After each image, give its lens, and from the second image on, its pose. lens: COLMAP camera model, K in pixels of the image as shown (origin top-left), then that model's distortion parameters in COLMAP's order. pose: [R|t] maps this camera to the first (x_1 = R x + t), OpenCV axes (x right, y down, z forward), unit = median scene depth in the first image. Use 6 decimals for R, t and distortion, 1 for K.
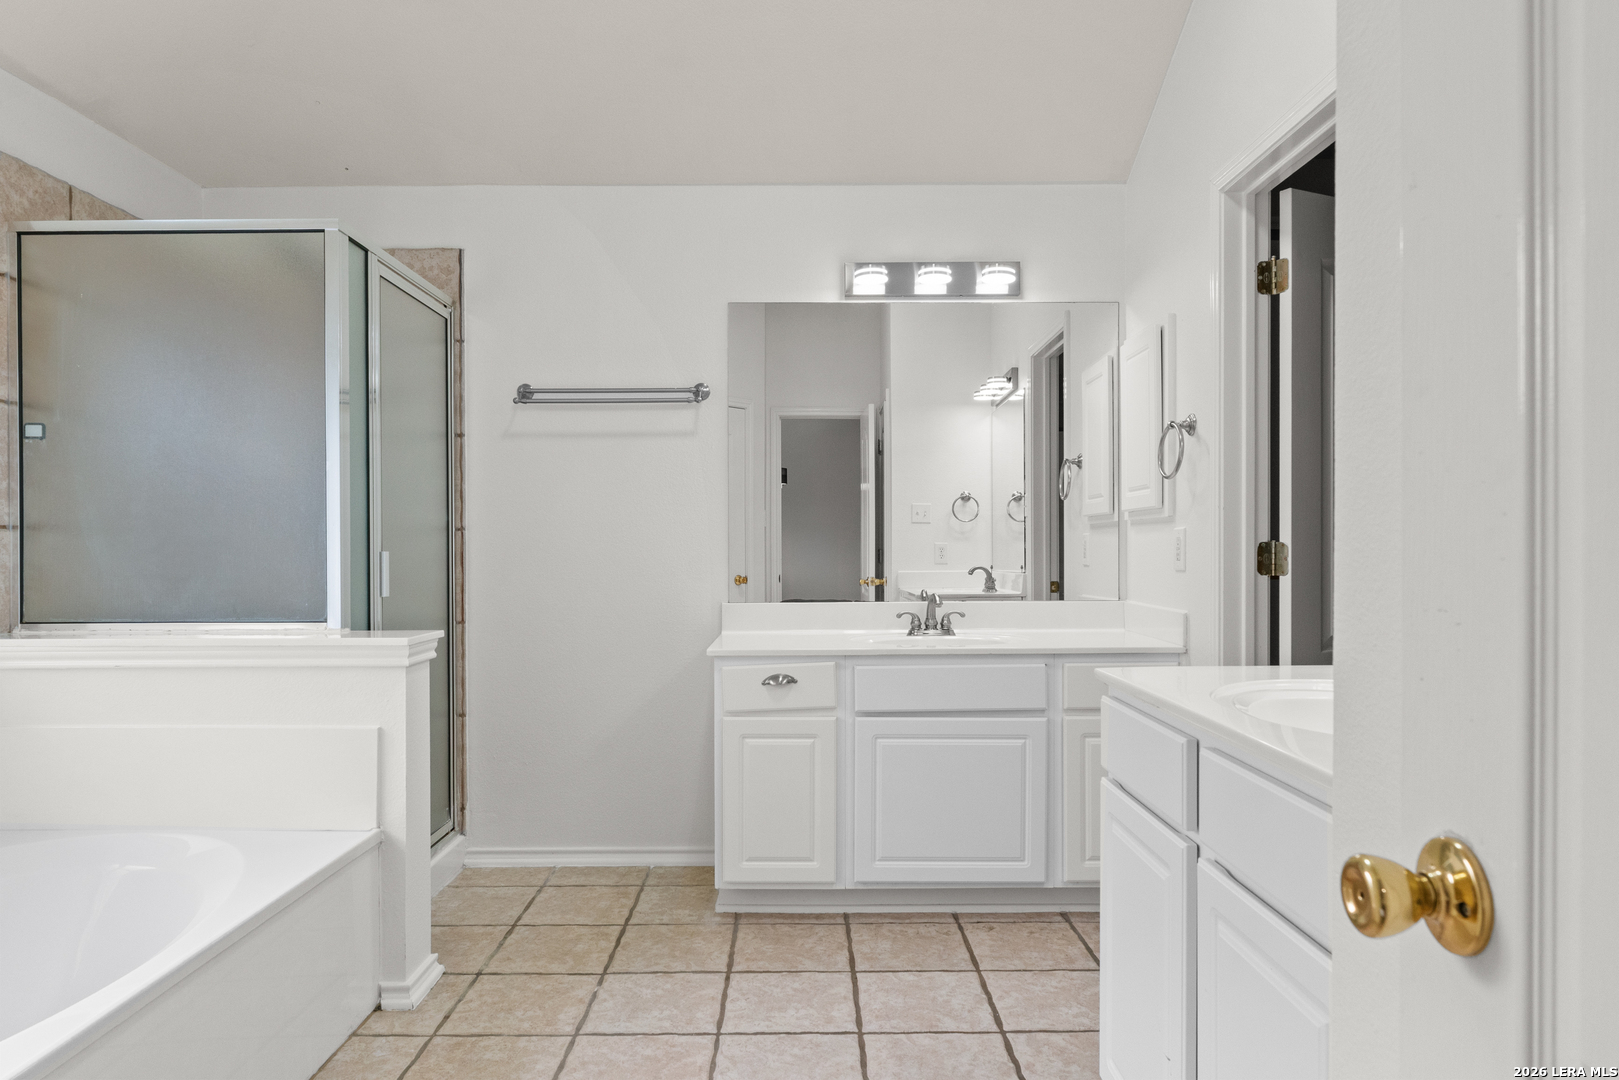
lens RADIAL K [[997.6, 0, 807.4], [0, 997.6, 555.6], [0, 0, 1]] dist [-0.004173, -0.001566]
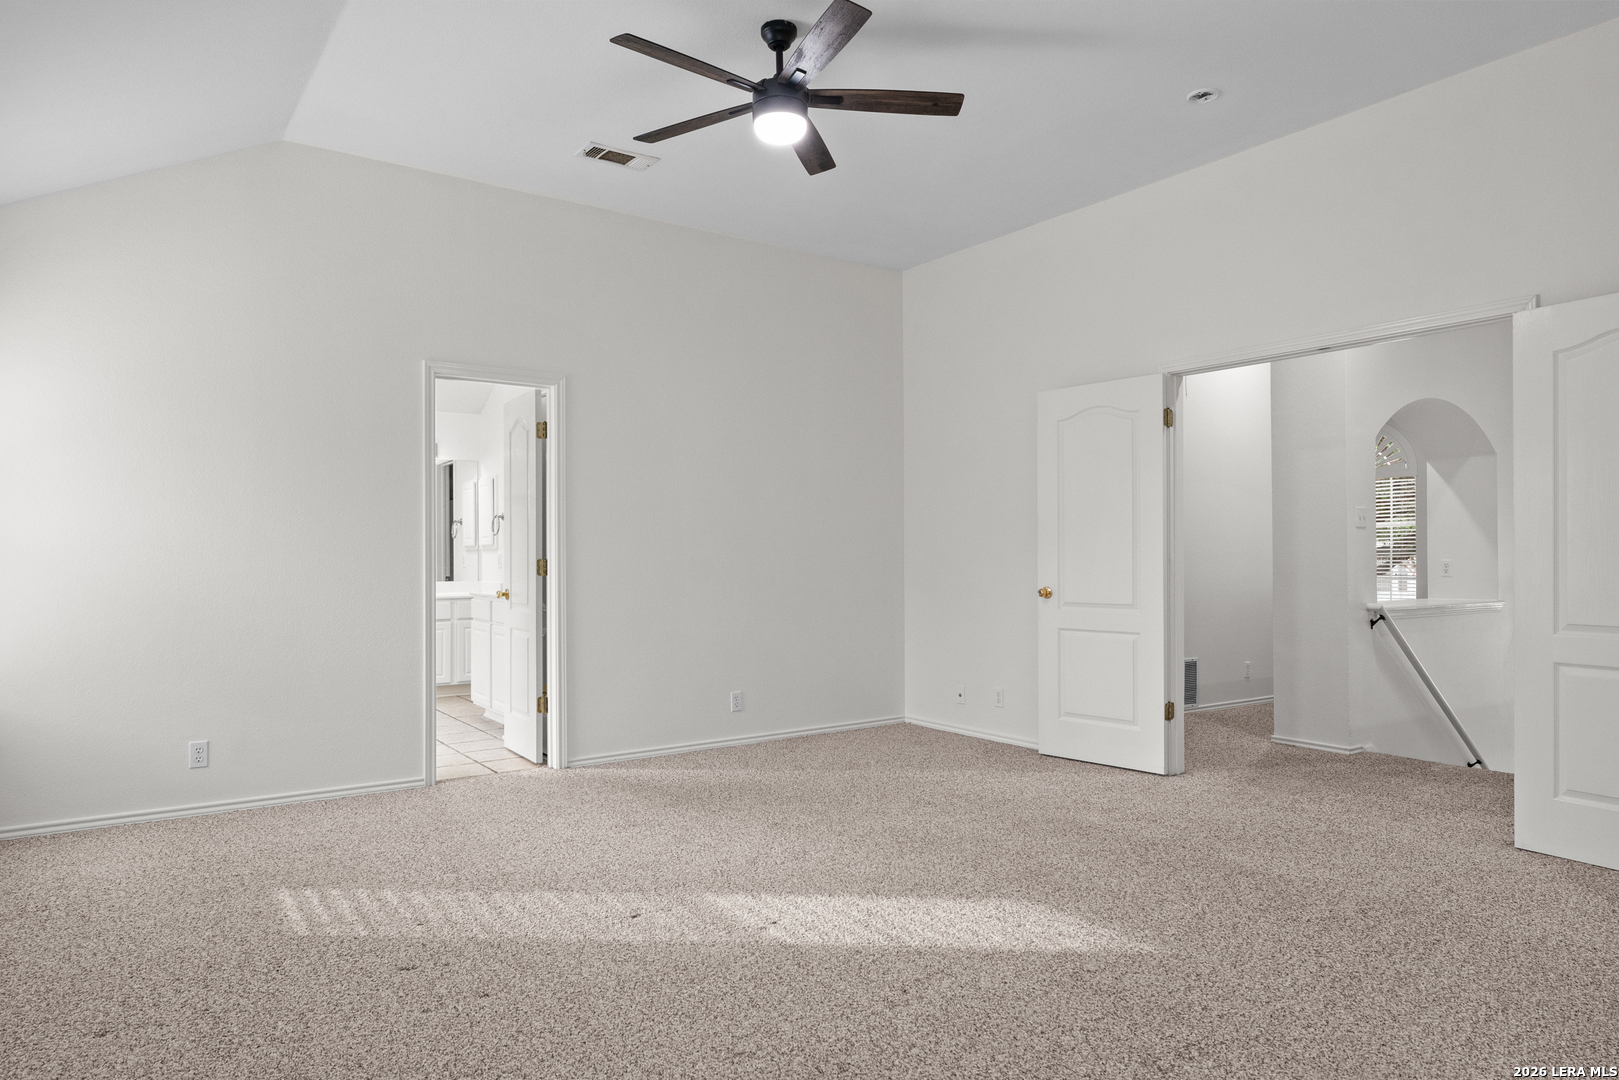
lens RADIAL K [[997.6, 0, 807.4], [0, 997.6, 555.6], [0, 0, 1]] dist [-0.004173, -0.001566]
pose [[0.816618, 0.005264, 0.577154, -0.435214], [0.005478, 0.999843, -0.016869, 0.026946], [-0.577152, 0.016938, 0.816461, -1.448060]]
